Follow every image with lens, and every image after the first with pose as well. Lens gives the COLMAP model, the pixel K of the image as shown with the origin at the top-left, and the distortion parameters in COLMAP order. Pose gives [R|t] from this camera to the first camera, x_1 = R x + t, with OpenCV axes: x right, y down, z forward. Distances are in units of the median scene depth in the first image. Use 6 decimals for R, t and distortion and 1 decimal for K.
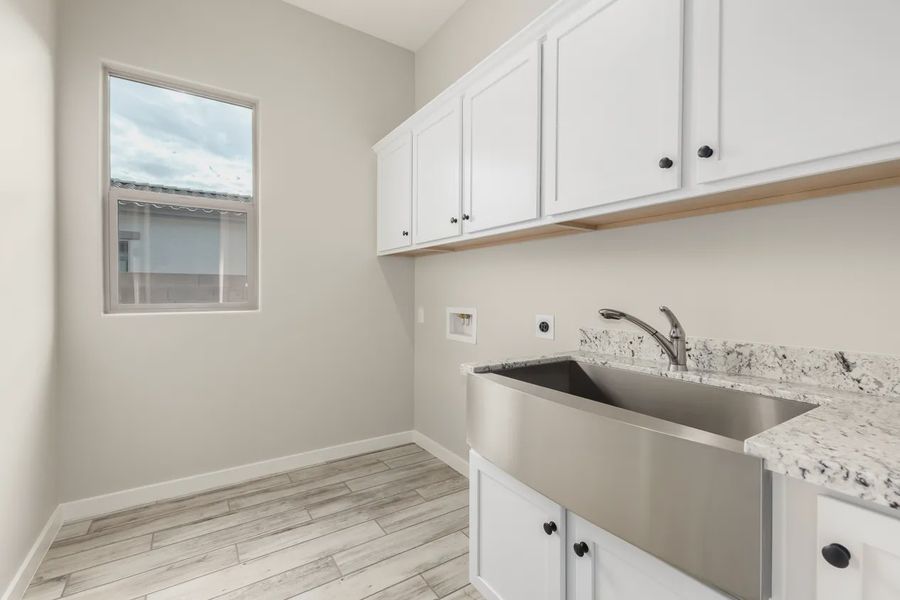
lens RADIAL K [[389.2, 0, 450.0], [0, 389.2, 296.2], [0, 0, 1]] dist [0.013204, -0.002531]
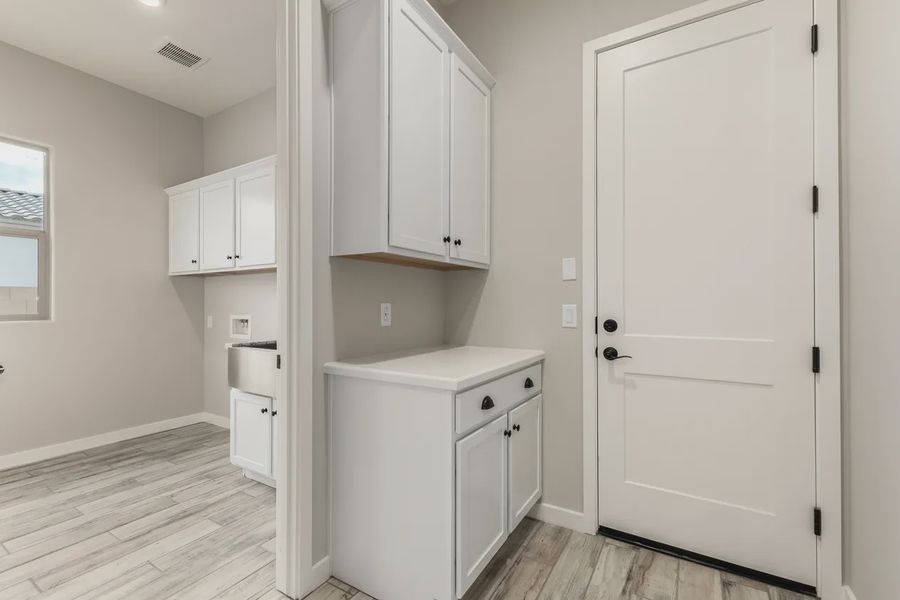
lens RADIAL K [[389.2, 0, 433.7], [0, 389.2, 300.4], [0, 0, 1]] dist [0.013204, -0.002531]
pose [[0.915549, -0.001945, 0.402201, 0.115717], [0.008722, 0.999849, -0.015019, 0.005050], [-0.402111, 0.017258, 0.915428, -0.664520]]
